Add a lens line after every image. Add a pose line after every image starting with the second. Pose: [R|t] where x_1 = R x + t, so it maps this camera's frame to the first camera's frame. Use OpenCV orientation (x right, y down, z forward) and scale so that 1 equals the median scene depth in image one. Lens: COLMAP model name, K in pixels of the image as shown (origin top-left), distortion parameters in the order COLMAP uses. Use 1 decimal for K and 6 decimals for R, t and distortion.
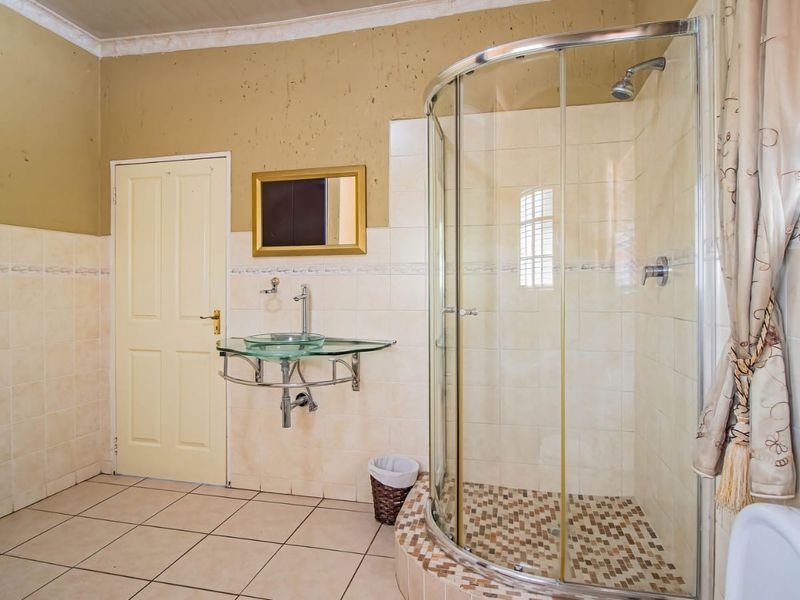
lens RADIAL K [[490.5, 0, 400.0], [0, 490.5, 300.0], [0, 0, 1]] dist [0.003808, -0.015922]
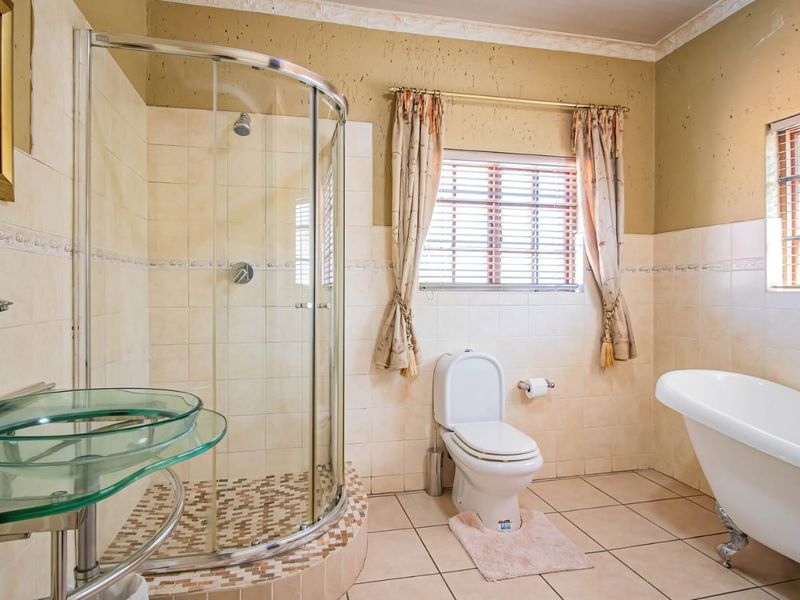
lens RADIAL K [[490.5, 0, 400.0], [0, 490.5, 300.0], [0, 0, 1]] dist [0.003808, -0.015922]
pose [[-0.452722, -0.017149, 0.891487, -0.854703], [0.005934, 0.999735, 0.022245, -0.007822], [-0.891632, 0.015361, -0.452500, 1.234850]]
